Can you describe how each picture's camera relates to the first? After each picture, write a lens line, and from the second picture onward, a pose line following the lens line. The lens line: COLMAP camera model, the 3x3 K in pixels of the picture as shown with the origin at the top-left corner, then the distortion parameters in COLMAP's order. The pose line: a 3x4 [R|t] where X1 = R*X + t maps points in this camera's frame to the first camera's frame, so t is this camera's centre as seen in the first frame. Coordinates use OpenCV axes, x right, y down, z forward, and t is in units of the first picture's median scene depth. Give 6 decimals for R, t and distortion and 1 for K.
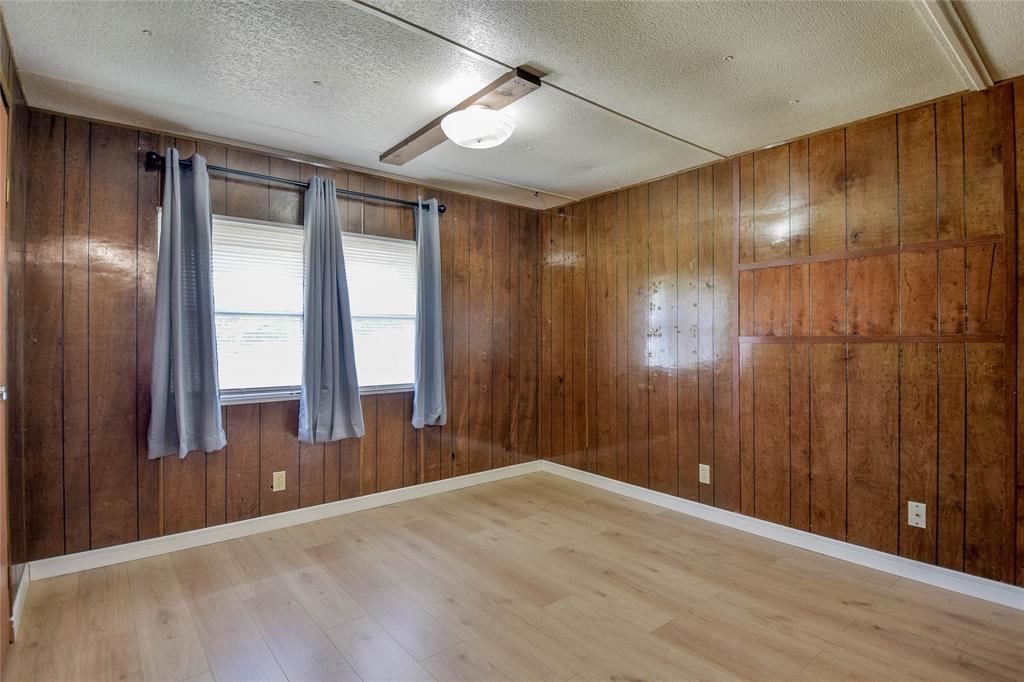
lens RADIAL K [[518.8, 0, 507.5], [0, 518.8, 333.4], [0, 0, 1]] dist [0.020409, -0.031470]
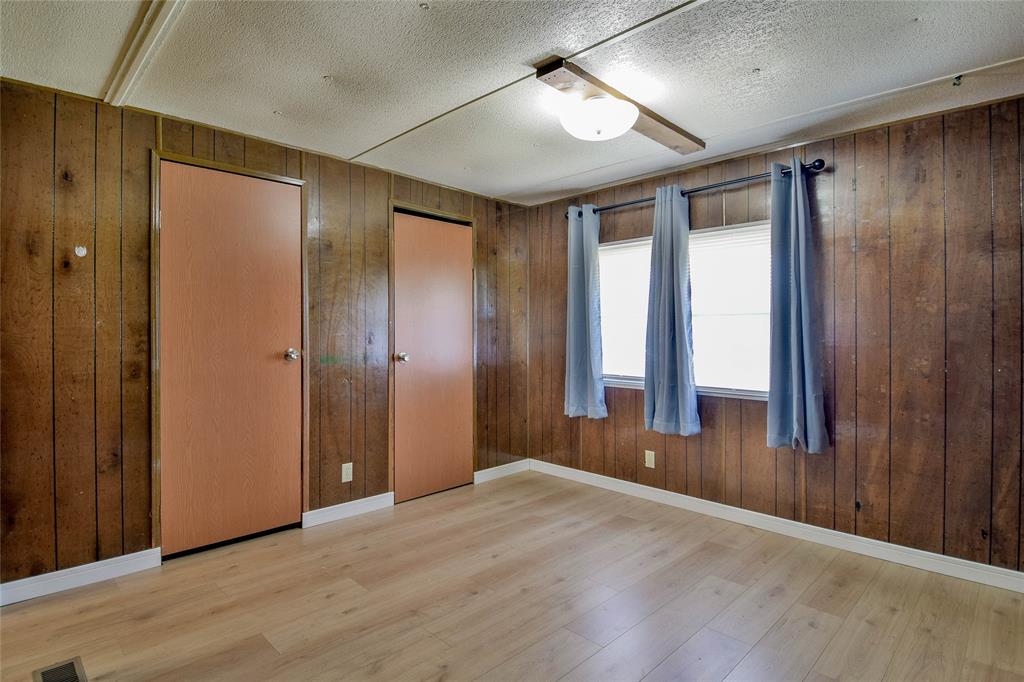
lens RADIAL K [[518.8, 0, 507.5], [0, 518.8, 333.4], [0, 0, 1]] dist [0.020409, -0.031470]
pose [[0.102976, 0.000284, -0.994684, 0.750133], [0.001861, 0.999998, 0.000478, 0.002643], [0.994682, -0.001900, 0.102975, 0.623977]]
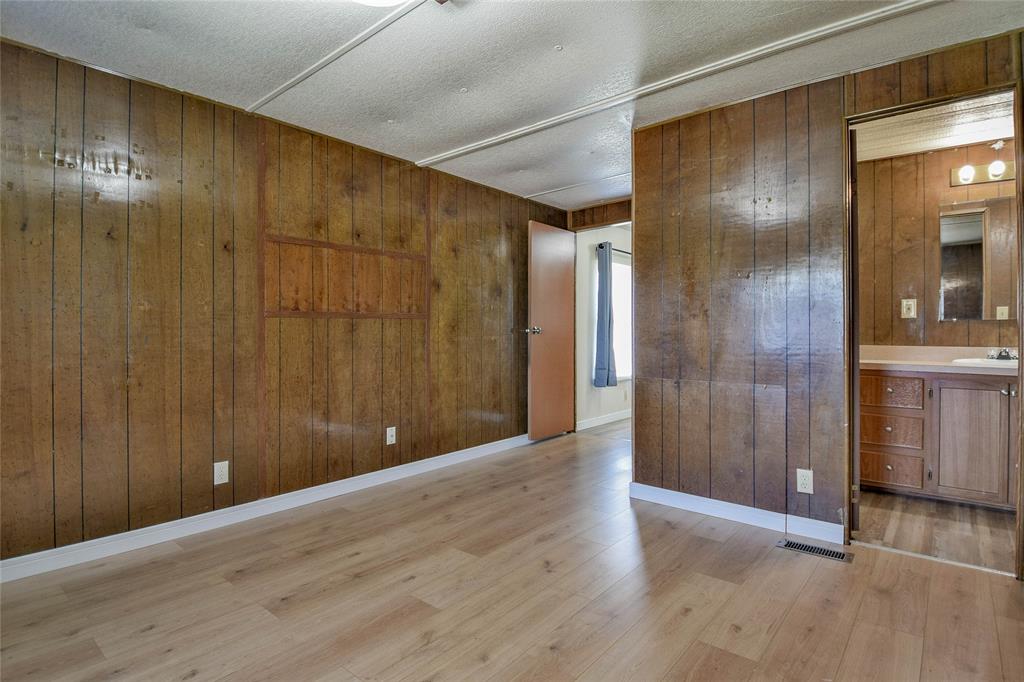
lens RADIAL K [[514.4, 0, 513.9], [0, 514.4, 337.6], [0, 0, 1]] dist [0.034736, -0.043625]
pose [[-0.194485, -0.000065, 0.980905, -0.610663], [0.001774, 0.999998, 0.000418, 0.061642], [-0.980904, 0.001821, -0.194485, 0.809423]]
